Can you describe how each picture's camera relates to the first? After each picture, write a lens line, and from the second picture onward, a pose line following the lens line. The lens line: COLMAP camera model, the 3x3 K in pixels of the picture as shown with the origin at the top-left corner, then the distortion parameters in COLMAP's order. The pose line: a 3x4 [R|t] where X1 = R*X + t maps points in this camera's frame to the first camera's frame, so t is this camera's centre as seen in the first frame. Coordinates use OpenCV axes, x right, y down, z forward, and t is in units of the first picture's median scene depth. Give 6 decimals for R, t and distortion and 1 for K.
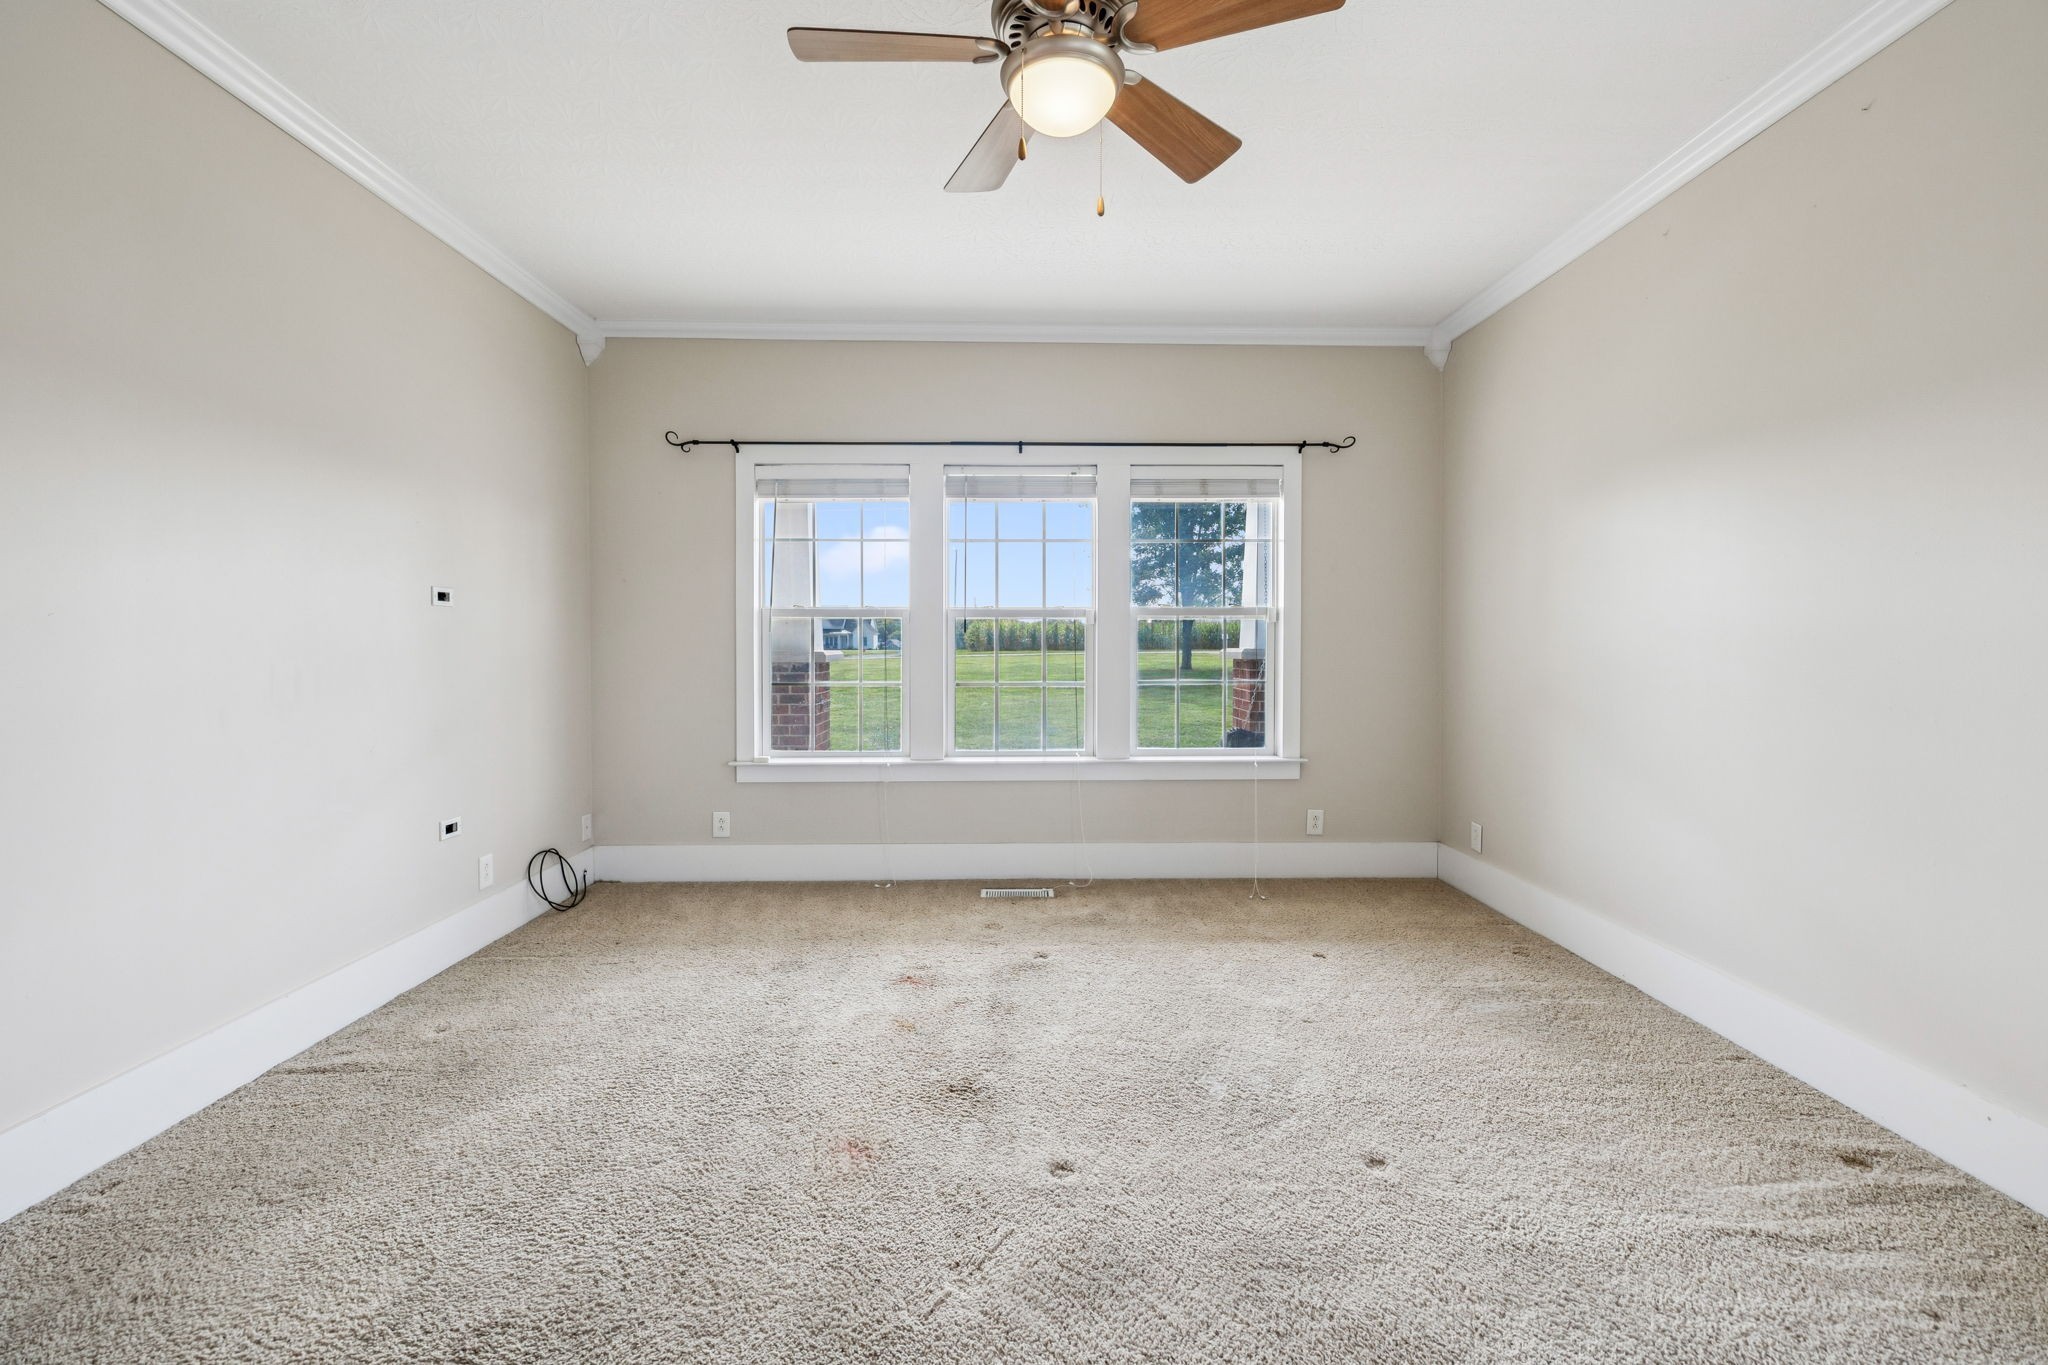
lens RADIAL K [[861.6, 0, 1028.8], [0, 861.6, 656.7], [0, 0, 1]] dist [-0.001642, 0.000606]
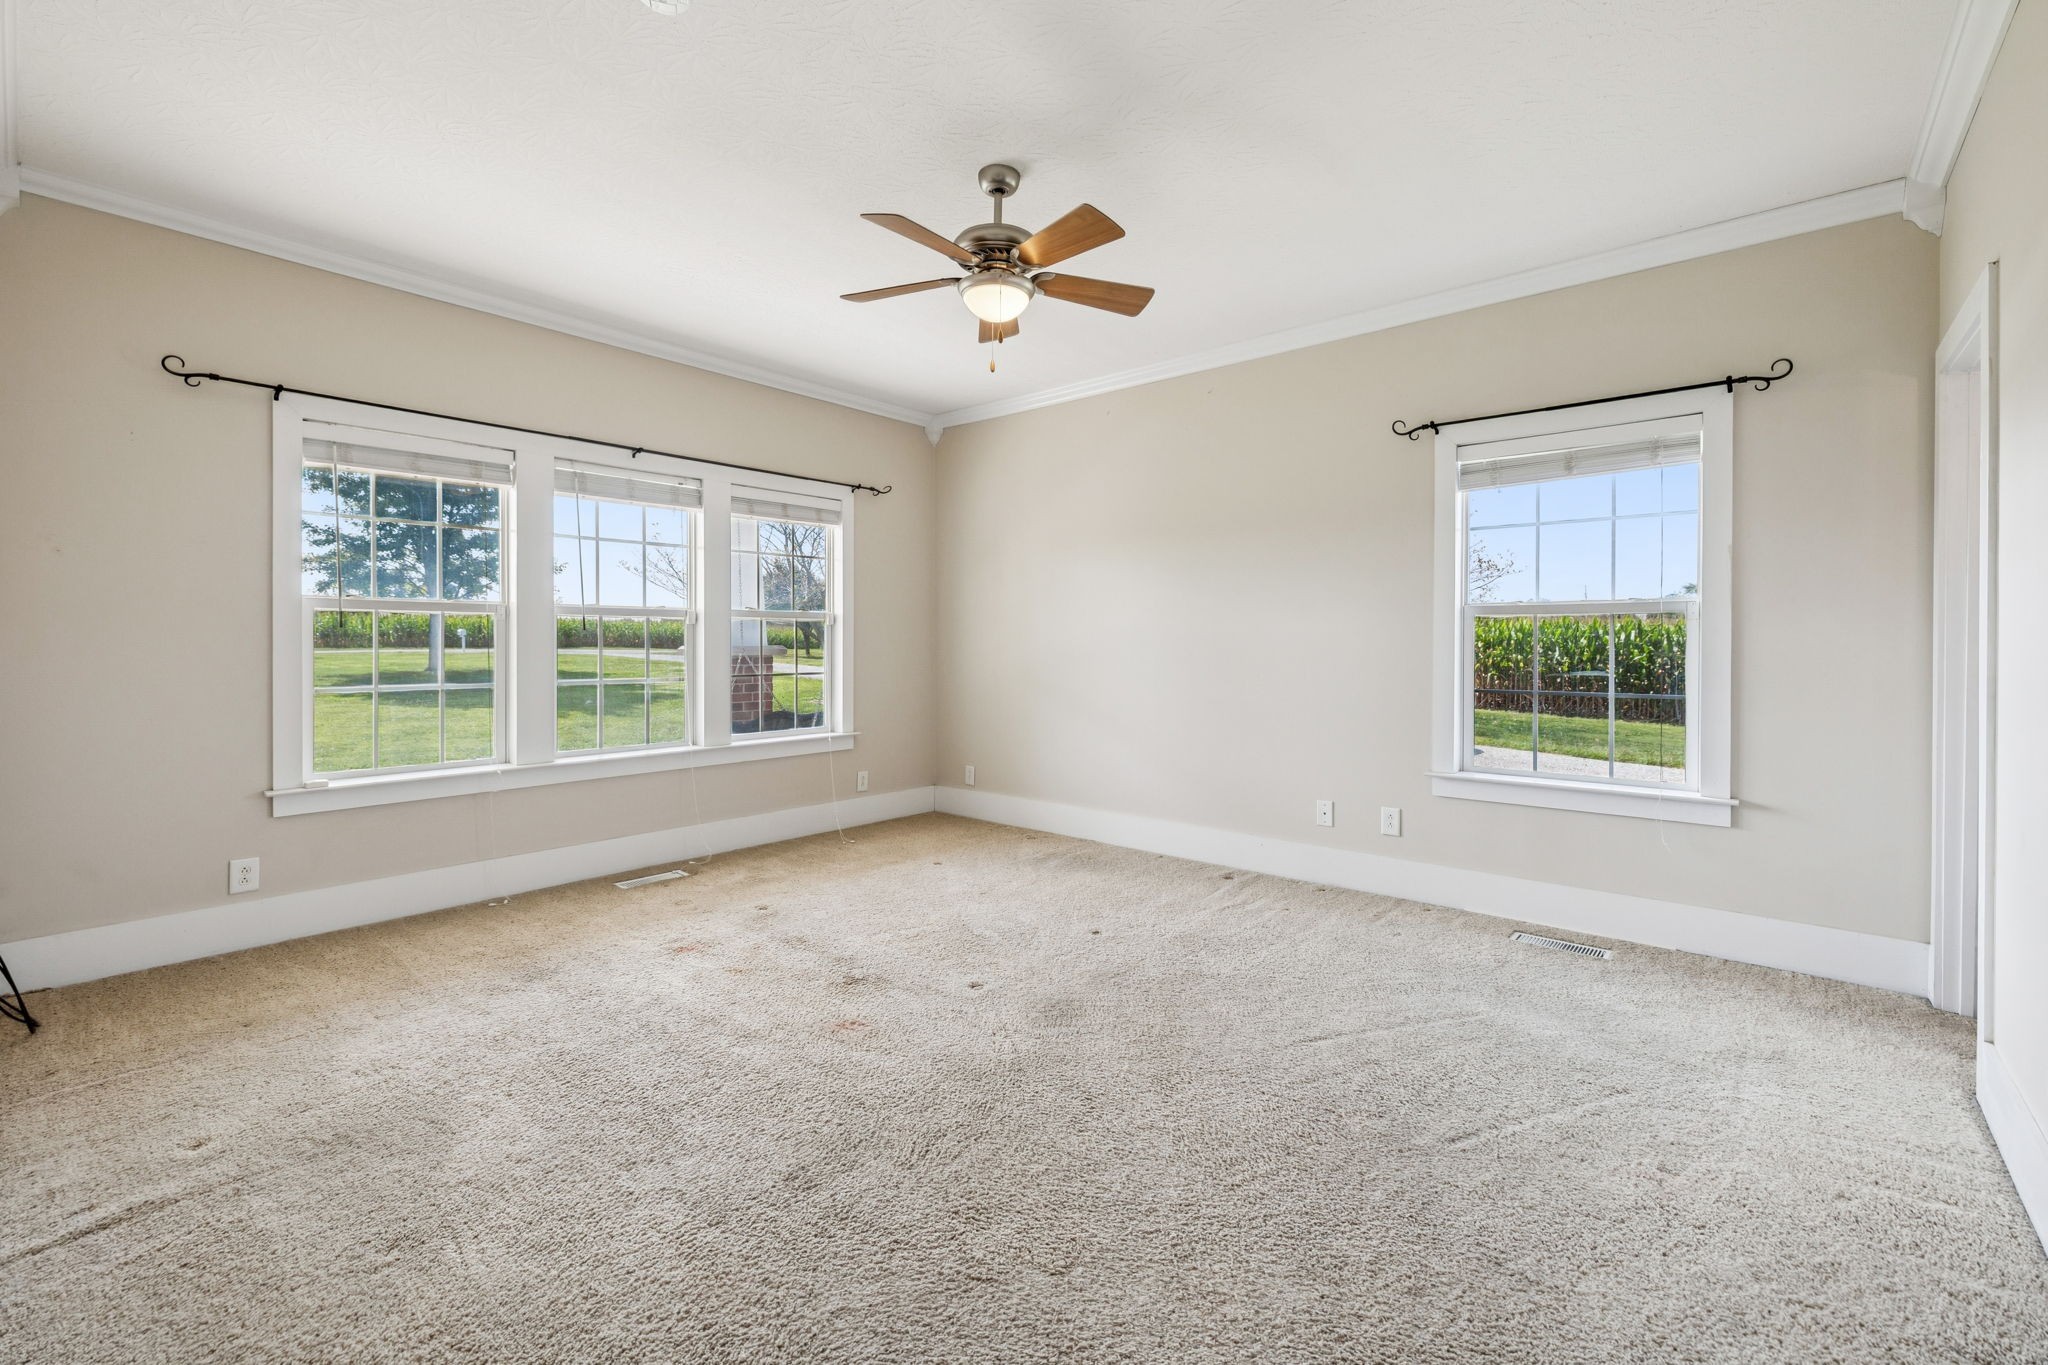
lens RADIAL K [[862.0, 0, 1022.7], [0, 862.0, 653.2], [0, 0, 1]] dist [-0.004563, -0.000066]
pose [[0.667437, -0.008559, 0.744617, -0.482559], [0.013389, 0.999910, -0.000508, 0.005431], [-0.744546, 0.010309, 0.667492, -0.036314]]
